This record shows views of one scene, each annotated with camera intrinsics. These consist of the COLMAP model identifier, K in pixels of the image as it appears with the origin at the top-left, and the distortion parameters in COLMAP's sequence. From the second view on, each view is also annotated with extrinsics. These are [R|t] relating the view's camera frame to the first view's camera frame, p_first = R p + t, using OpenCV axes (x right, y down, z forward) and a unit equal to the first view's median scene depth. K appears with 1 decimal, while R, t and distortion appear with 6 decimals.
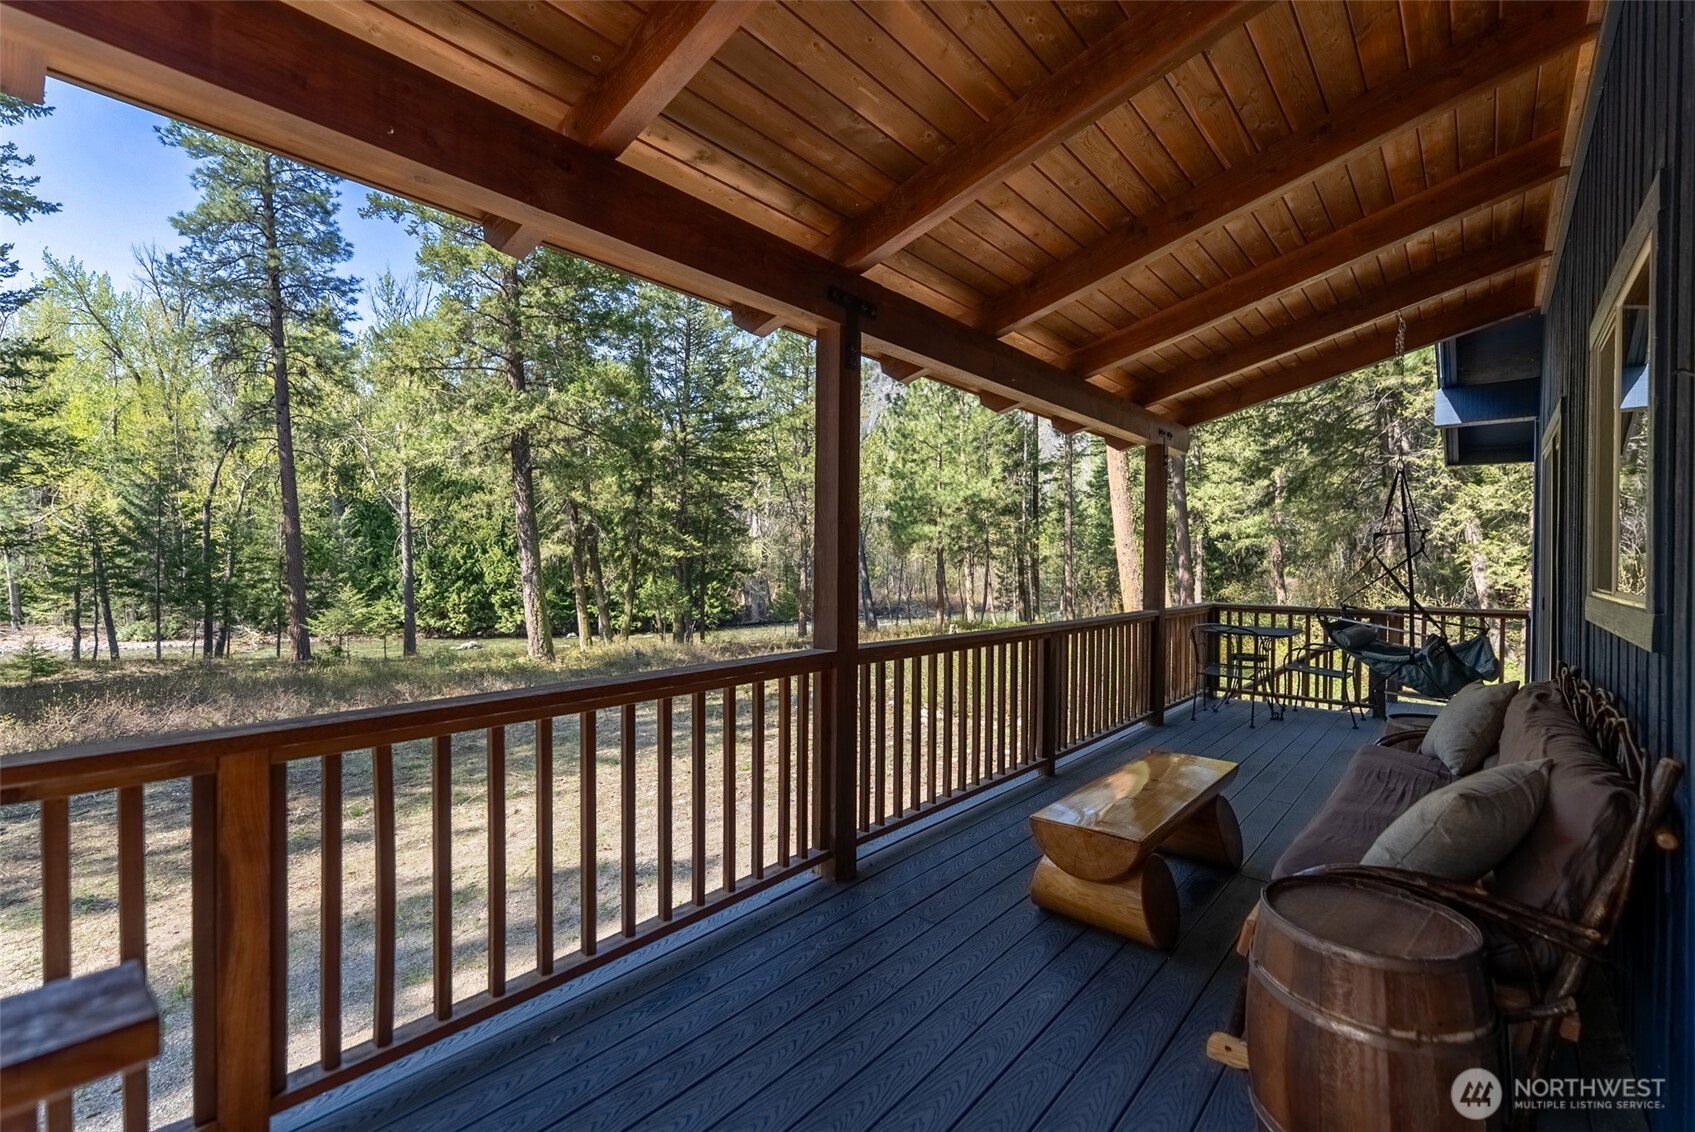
lens RADIAL K [[732.5, 0, 842.6], [0, 732.5, 563.0], [0, 0, 1]] dist [-0.002358, -0.000206]
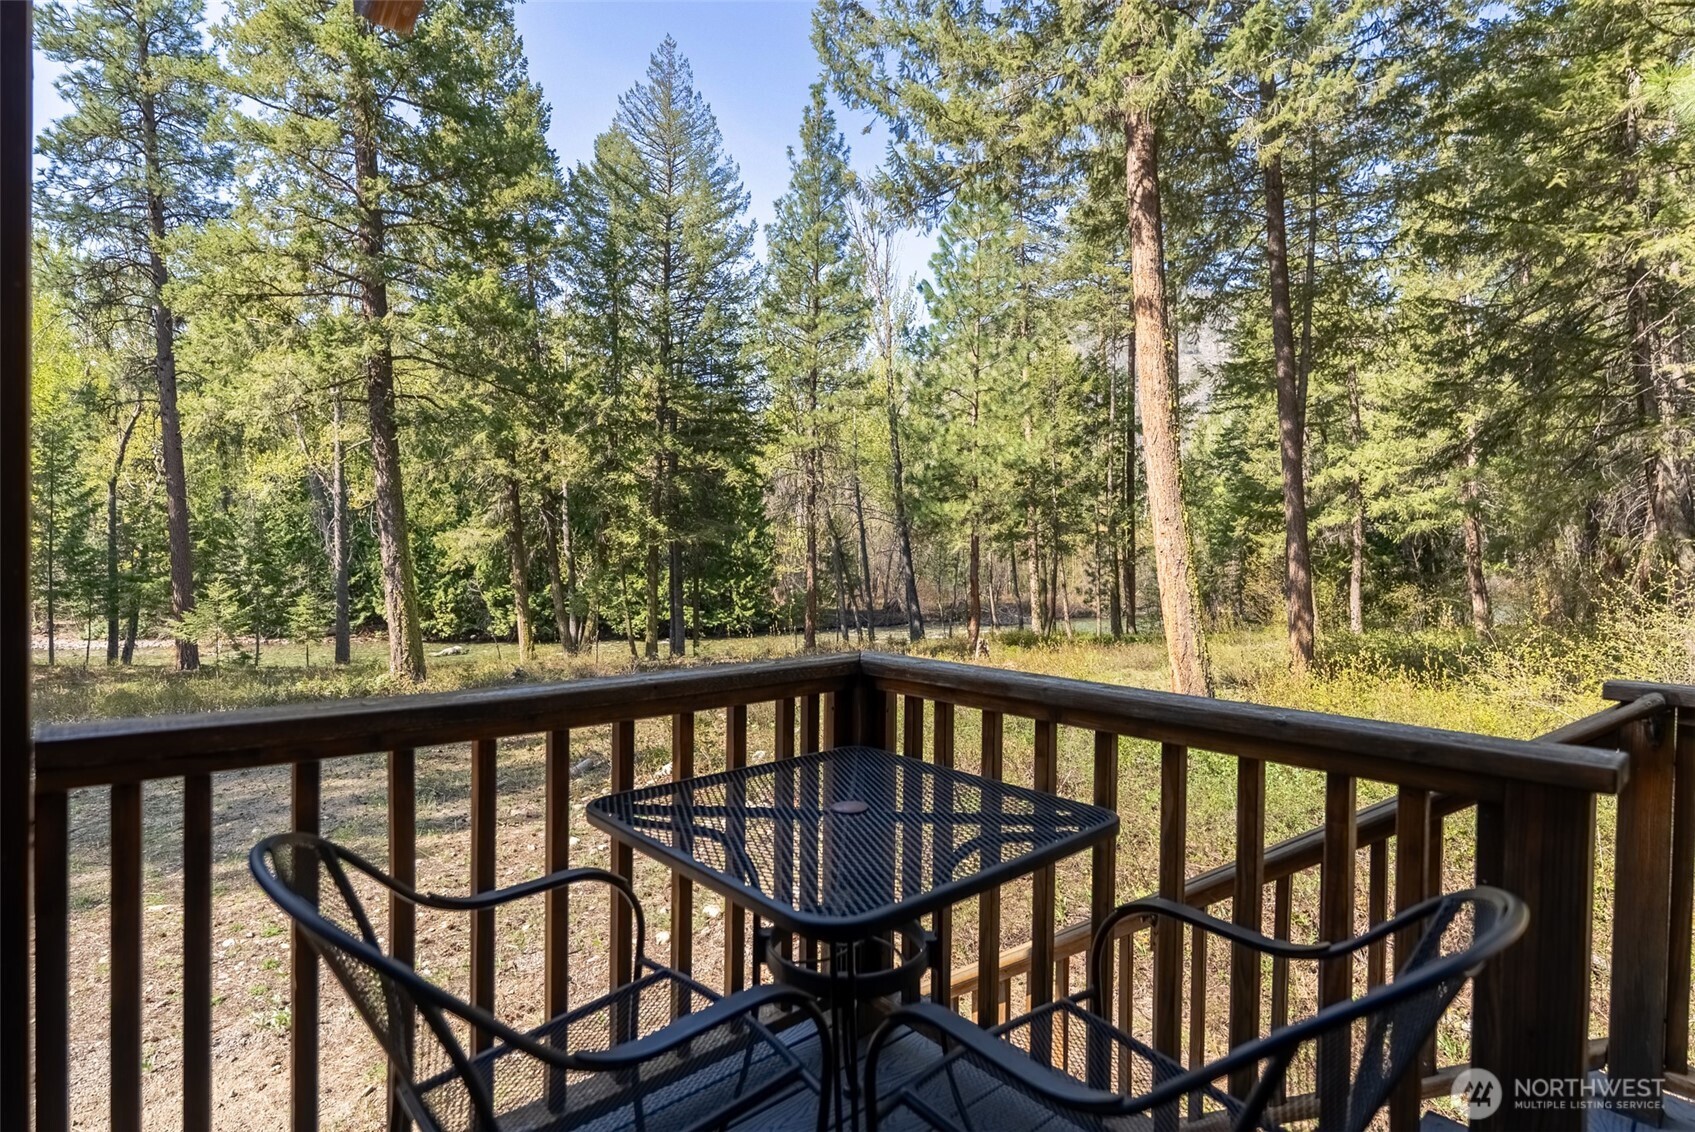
lens RADIAL K [[842.7, 0, 840.9], [0, 842.7, 567.7], [0, 0, 1]] dist [0.002868, -0.001539]
pose [[0.992663, 0.004451, -0.120835, 0.096316], [-0.003013, 0.999923, 0.012074, 0.004043], [0.120879, -0.011621, 0.992599, 0.130929]]
